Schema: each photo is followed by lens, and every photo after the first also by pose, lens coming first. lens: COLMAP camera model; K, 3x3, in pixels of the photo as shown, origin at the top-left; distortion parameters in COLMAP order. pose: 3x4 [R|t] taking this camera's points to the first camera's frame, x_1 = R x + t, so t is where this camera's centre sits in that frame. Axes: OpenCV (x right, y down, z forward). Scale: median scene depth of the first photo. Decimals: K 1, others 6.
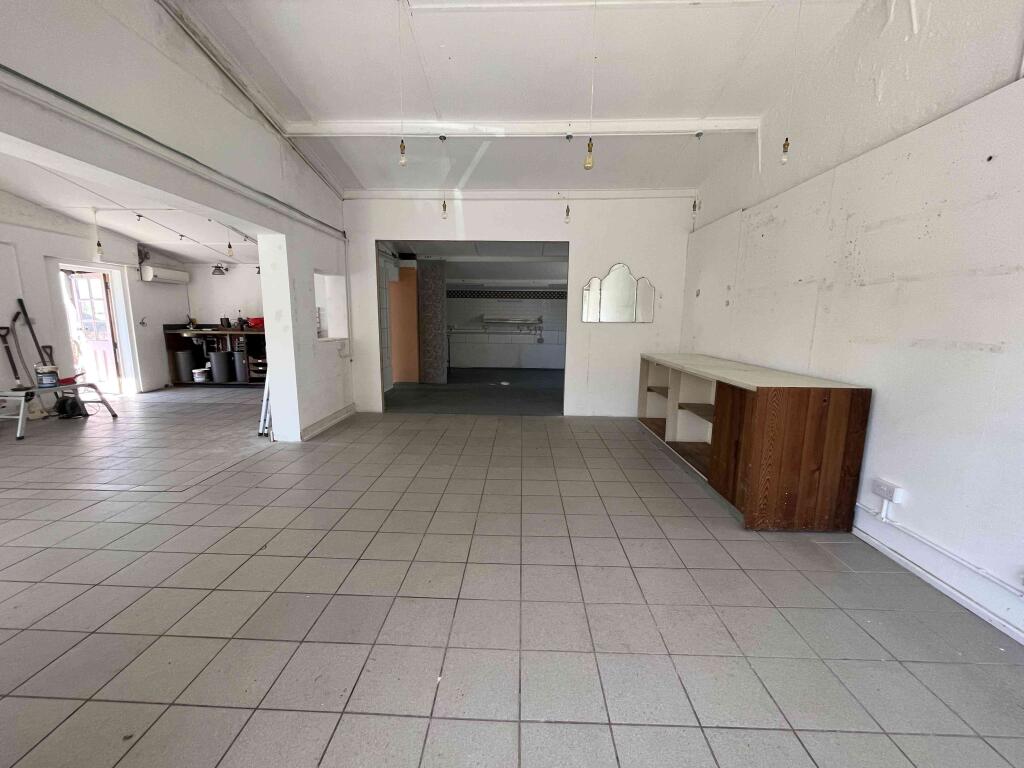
lens RADIAL K [[412.4, 0, 509.9], [0, 412.4, 384.8], [0, 0, 1]] dist [-0.002803, -0.000716]
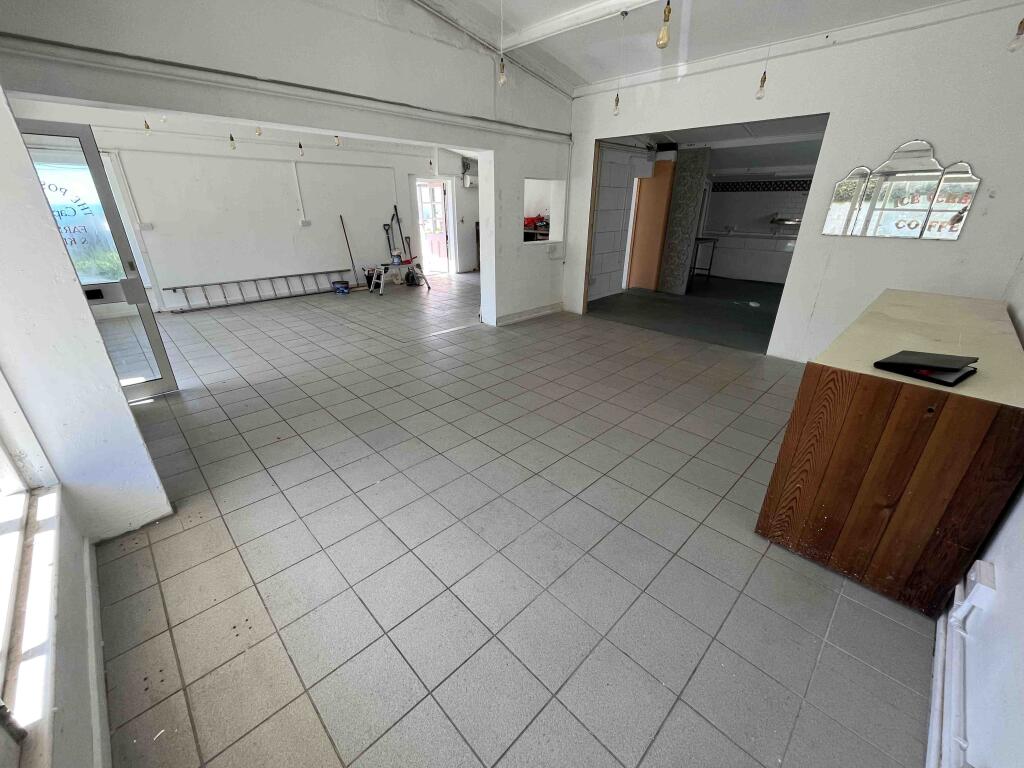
lens RADIAL K [[412.4, 0, 511.5], [0, 412.4, 383.9], [0, 0, 1]] dist [-0.002803, -0.000716]
pose [[0.722446, 0.269960, -0.636548, 0.325414], [-0.109482, 0.953678, 0.280199, -0.046454], [0.682705, -0.132738, 0.718537, 0.071789]]
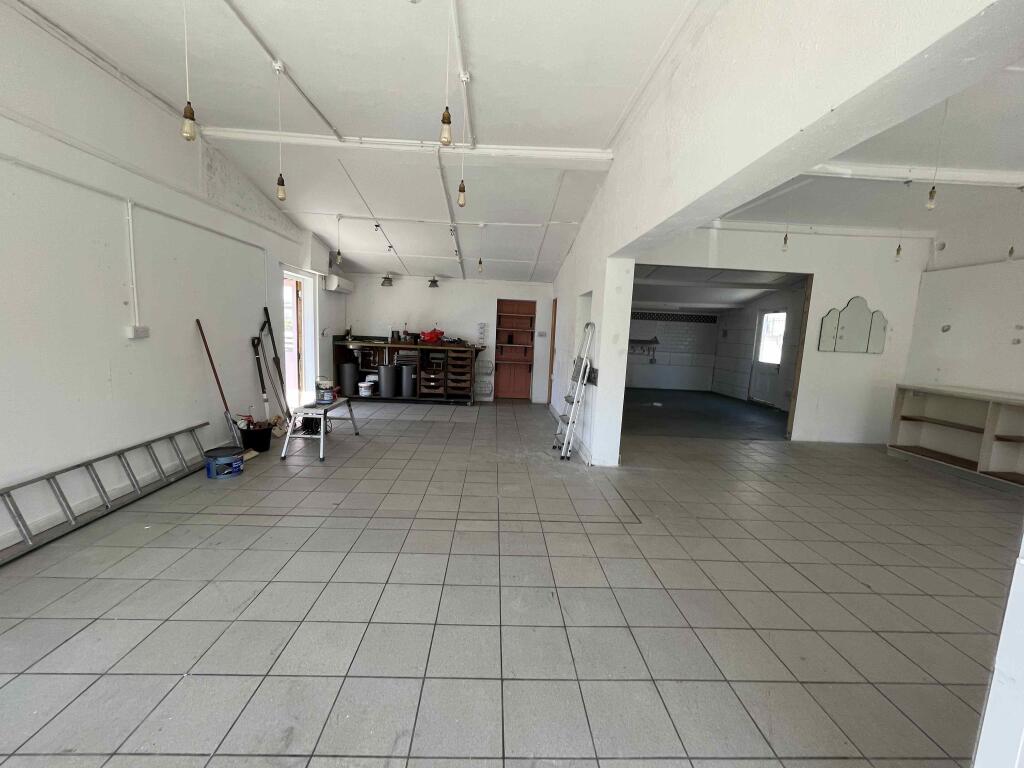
lens RADIAL K [[412.4, 0, 513.0], [0, 412.4, 383.7], [0, 0, 1]] dist [-0.002803, -0.000716]
pose [[0.997168, 0.026552, 0.070358, -0.688686], [-0.024130, 0.999094, -0.035047, -0.015523], [-0.071225, 0.033250, 0.996906, 0.025989]]
